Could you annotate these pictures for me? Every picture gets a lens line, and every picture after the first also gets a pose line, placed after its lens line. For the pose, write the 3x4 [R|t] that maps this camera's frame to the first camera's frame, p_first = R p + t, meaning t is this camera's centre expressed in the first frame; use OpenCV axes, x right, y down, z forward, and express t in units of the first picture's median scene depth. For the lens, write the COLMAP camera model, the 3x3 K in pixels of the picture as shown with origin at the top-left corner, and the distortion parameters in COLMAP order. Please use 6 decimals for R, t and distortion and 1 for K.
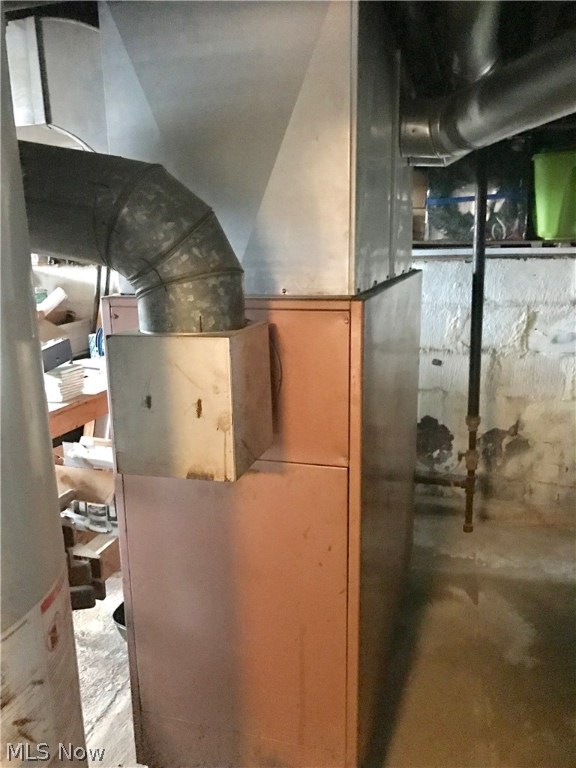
lens RADIAL K [[624.8, 0, 285.1], [0, 624.8, 385.4], [0, 0, 1]] dist [0.035579, -0.040111]
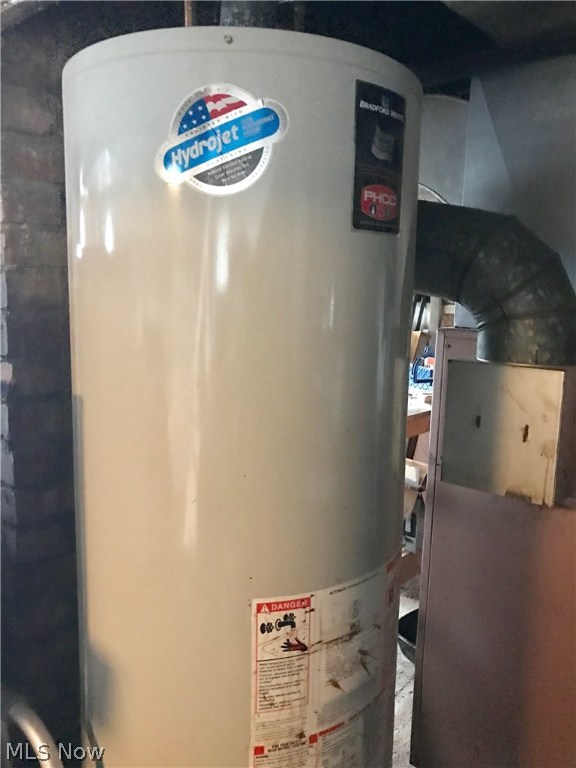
lens RADIAL K [[624.8, 0, 288.8], [0, 624.8, 378.5], [0, 0, 1]] dist [0.035579, -0.040111]
pose [[0.896218, 0.104105, -0.431226, -0.045000], [-0.134134, 0.990166, -0.039728, 0.040490], [0.422850, 0.093448, 0.901369, -0.173085]]
